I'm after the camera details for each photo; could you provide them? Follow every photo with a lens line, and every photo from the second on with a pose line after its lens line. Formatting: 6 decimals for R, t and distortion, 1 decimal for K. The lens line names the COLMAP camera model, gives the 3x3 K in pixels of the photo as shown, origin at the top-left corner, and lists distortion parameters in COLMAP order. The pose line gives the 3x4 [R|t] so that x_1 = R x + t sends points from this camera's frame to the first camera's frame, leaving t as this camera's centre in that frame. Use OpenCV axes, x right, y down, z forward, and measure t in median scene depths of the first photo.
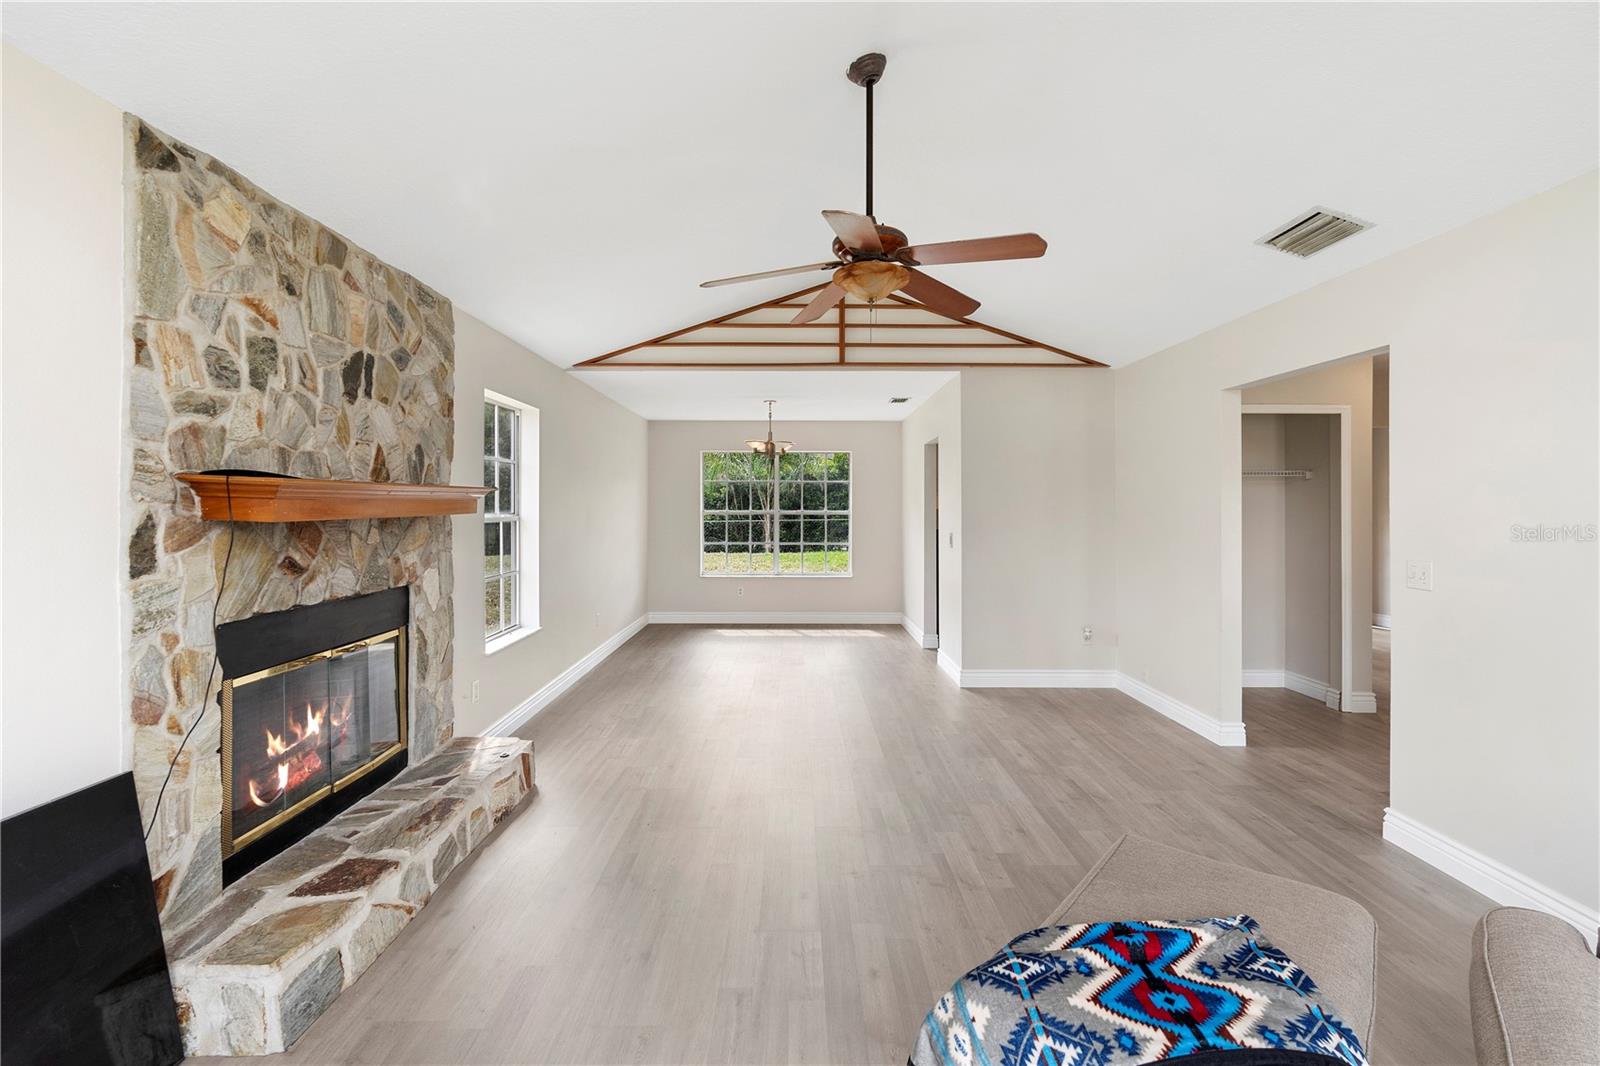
lens RADIAL K [[725.2, 0, 789.9], [0, 725.2, 510.5], [0, 0, 1]] dist [-0.007555, 0.004007]
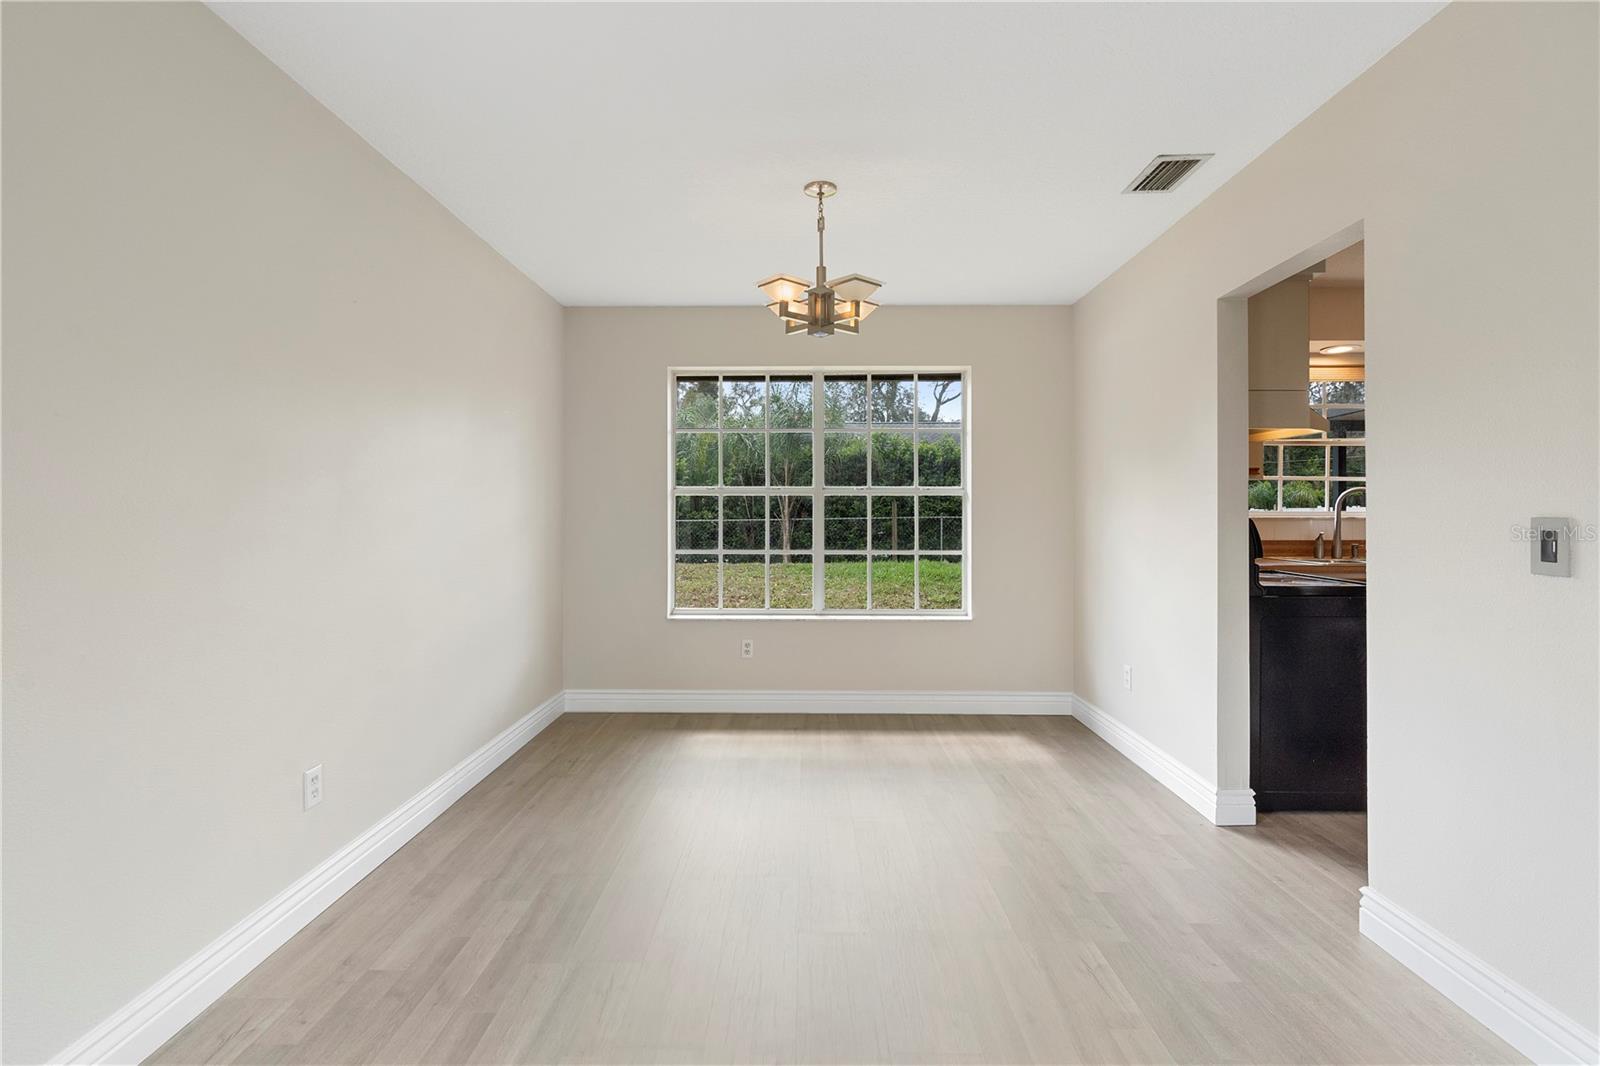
lens RADIAL K [[725.2, 0, 789.8], [0, 725.2, 512.4], [0, 0, 1]] dist [-0.007555, 0.004007]
pose [[0.999861, -0.001421, -0.016596, -0.089257], [0.001365, 0.999993, -0.003375, 0.056645], [0.016601, 0.003352, 0.999857, 1.453276]]
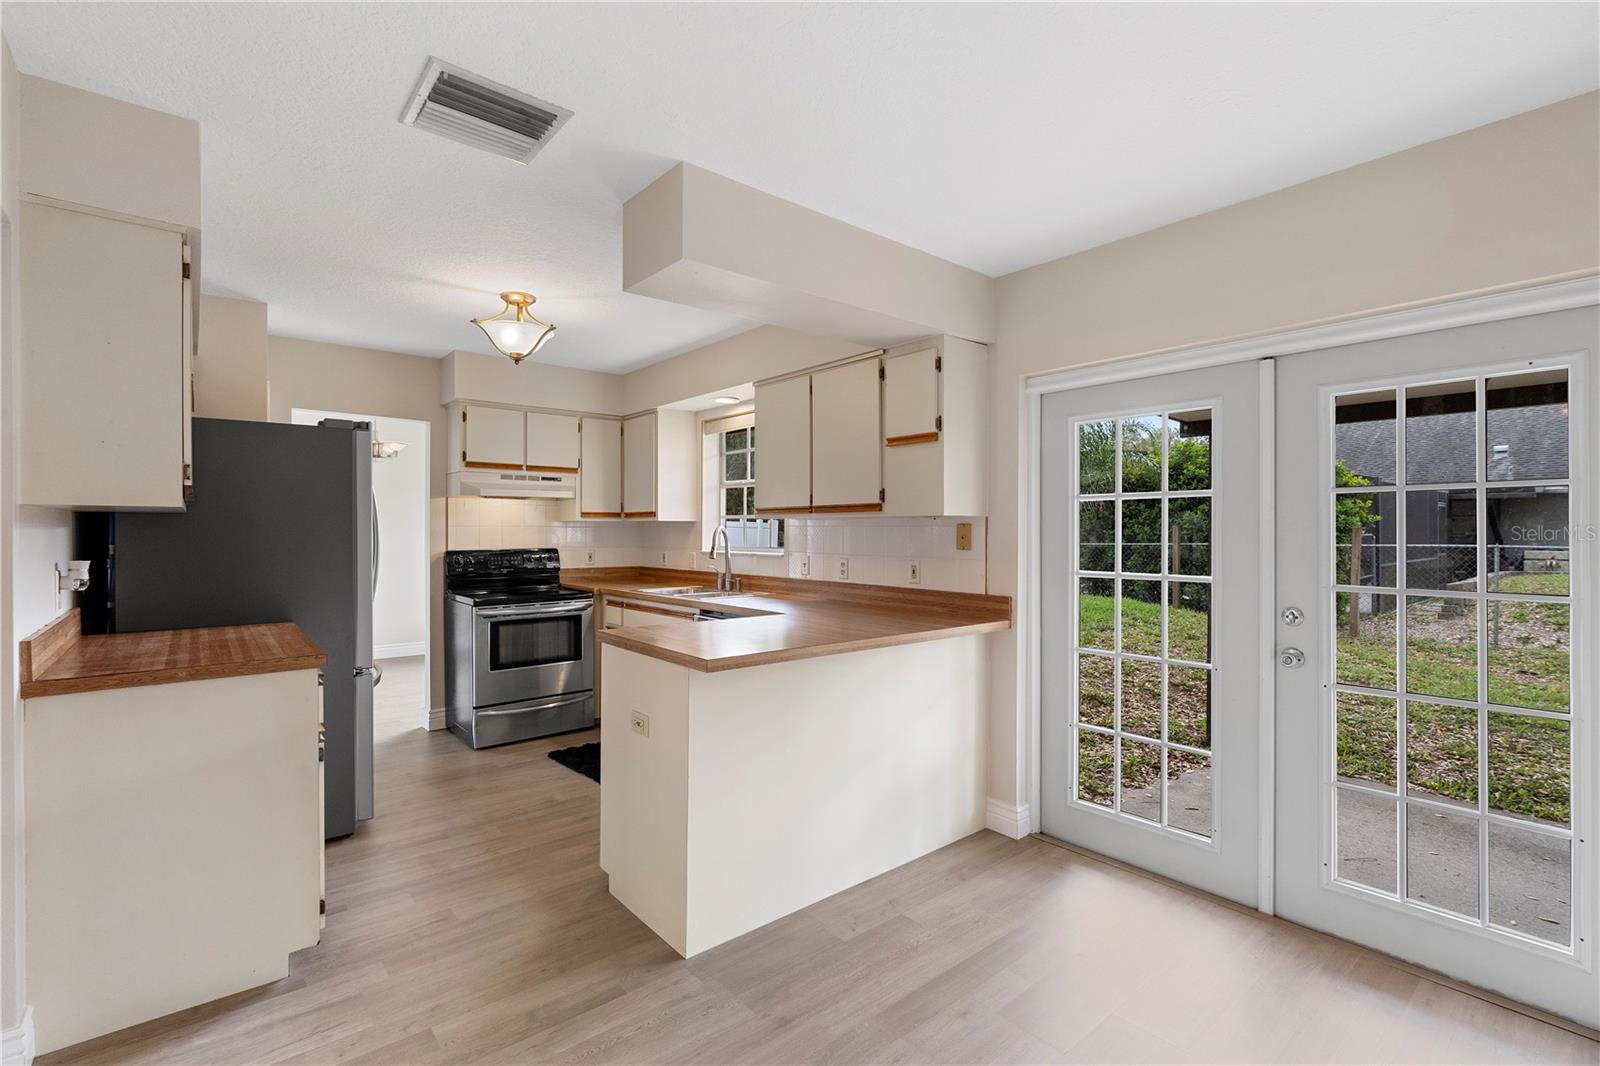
lens RADIAL K [[725.2, 0, 796.9], [0, 725.2, 533.8], [0, 0, 1]] dist [-0.007555, 0.004007]
pose [[0.642662, 0.003939, -0.766139, 2.228824], [-0.003283, 0.999992, 0.002387, 0.018518], [0.766142, 0.000981, 0.642670, 1.991301]]
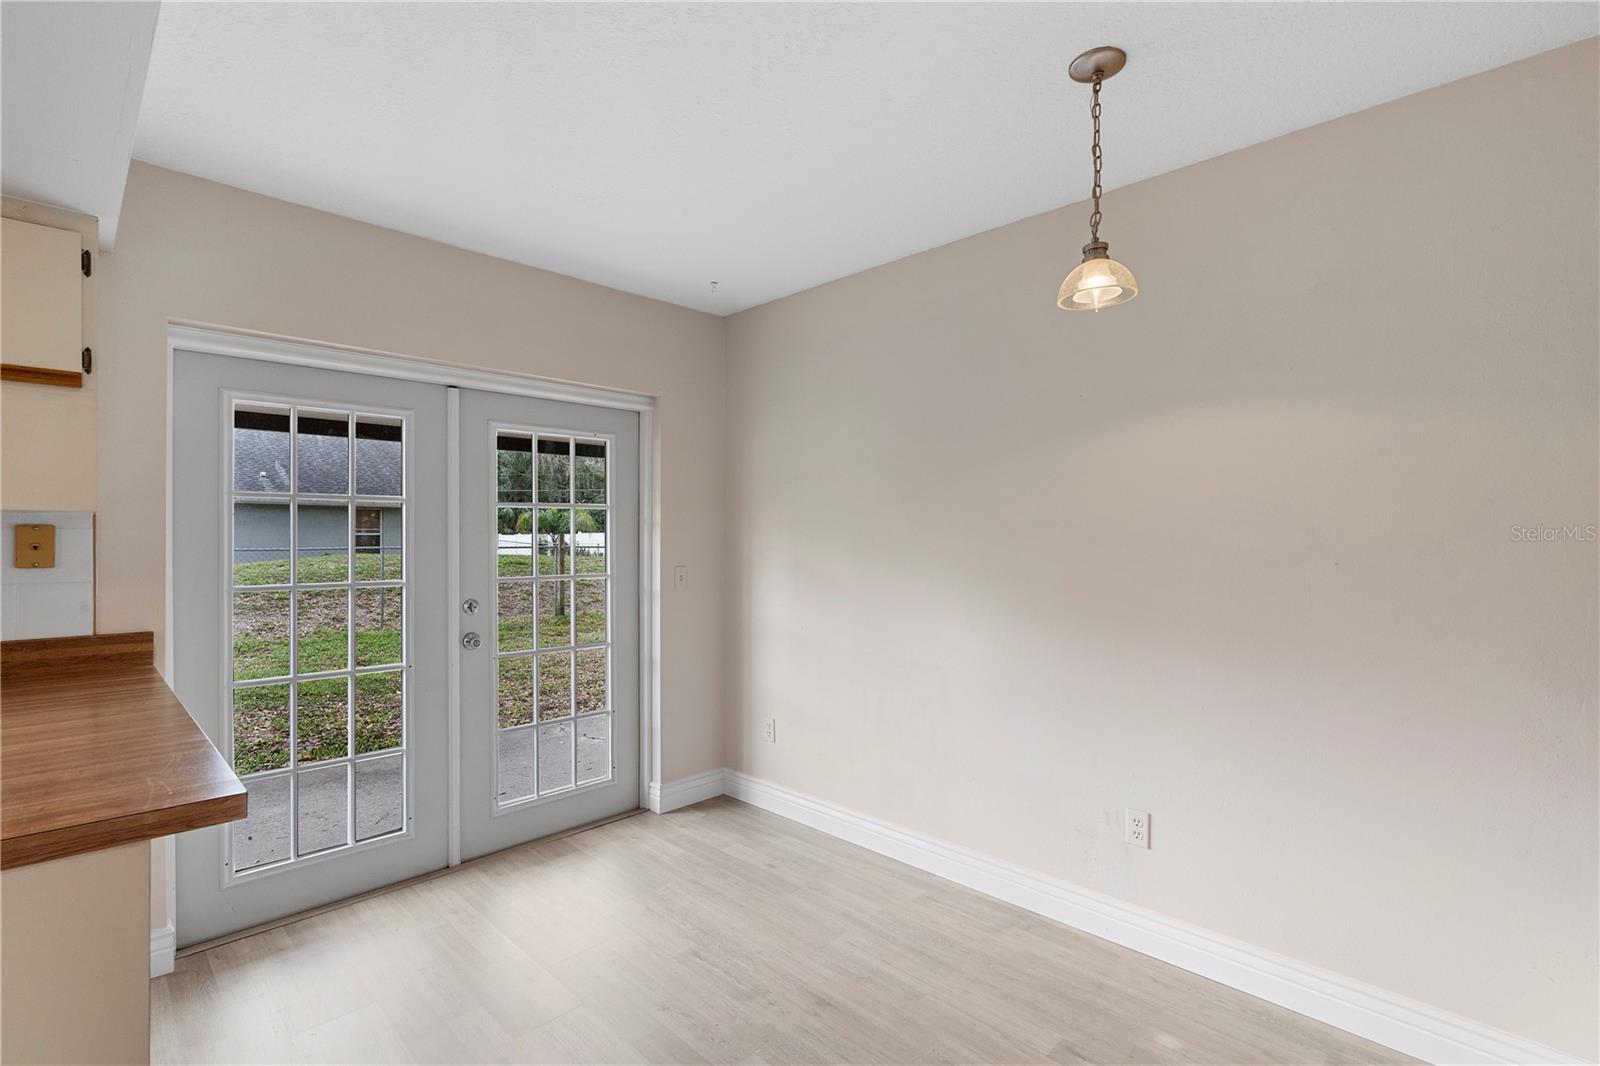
lens RADIAL K [[725.2, 0, 782.8], [0, 725.2, 532.5], [0, 0, 1]] dist [-0.007555, 0.004007]
pose [[0.712687, 0.001259, 0.701481, 1.562225], [0.002574, 0.999987, -0.004410, 0.016450], [-0.701477, 0.004949, 0.712675, 1.938663]]
